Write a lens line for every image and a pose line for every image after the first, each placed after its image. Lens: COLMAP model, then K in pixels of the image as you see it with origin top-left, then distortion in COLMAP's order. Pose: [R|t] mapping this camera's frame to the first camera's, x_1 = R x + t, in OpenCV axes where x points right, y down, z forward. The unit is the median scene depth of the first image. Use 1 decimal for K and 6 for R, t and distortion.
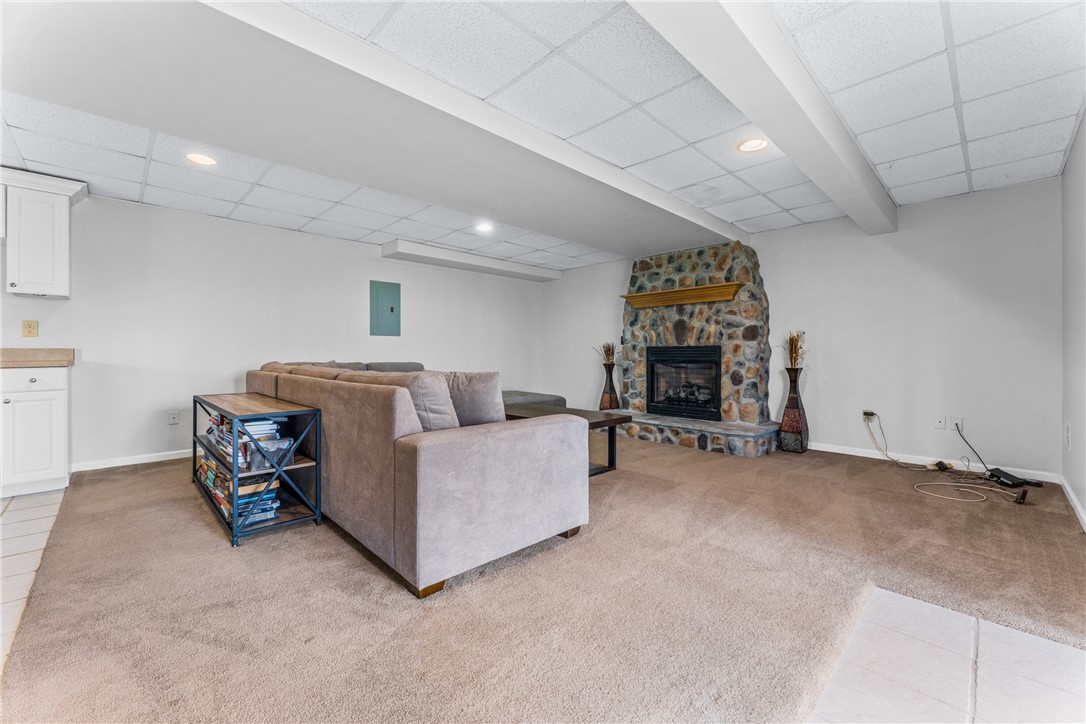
lens RADIAL K [[438.8, 0, 523.8], [0, 438.8, 356.5], [0, 0, 1]] dist [-0.002907, -0.000472]
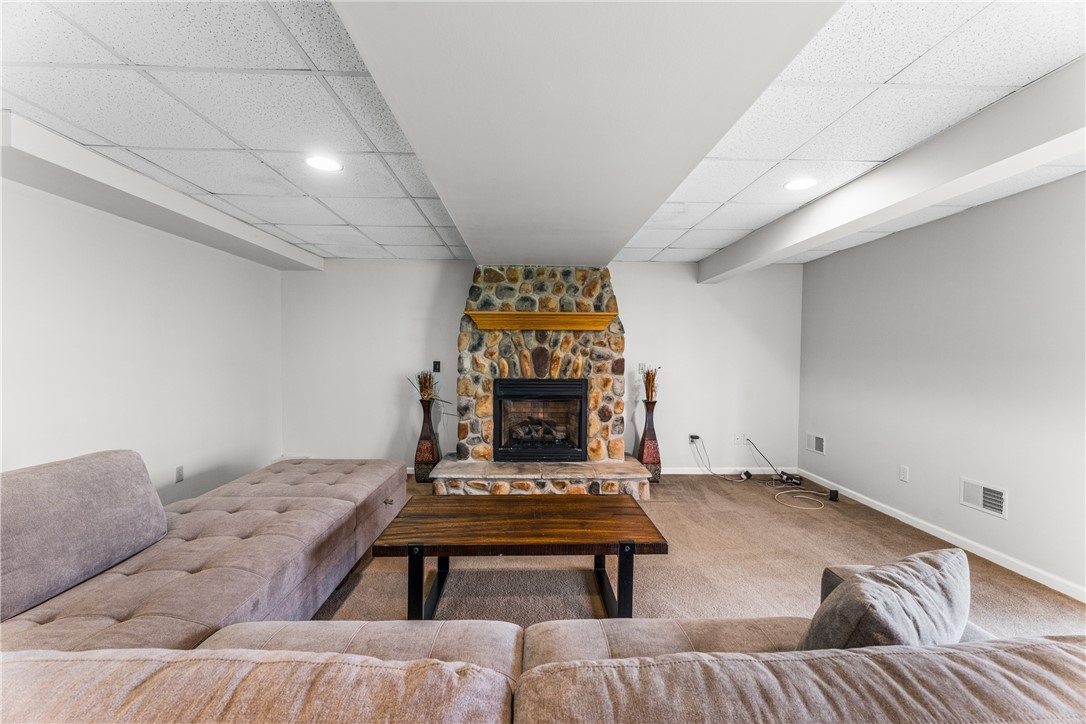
lens RADIAL K [[438.8, 0, 545.4], [0, 438.8, 366.0], [0, 0, 1]] dist [-0.002907, -0.000472]
pose [[0.650240, -0.018033, 0.759515, -0.285224], [-0.000948, 0.999698, 0.024547, -0.069964], [-0.759728, -0.016682, 0.650027, 0.443935]]
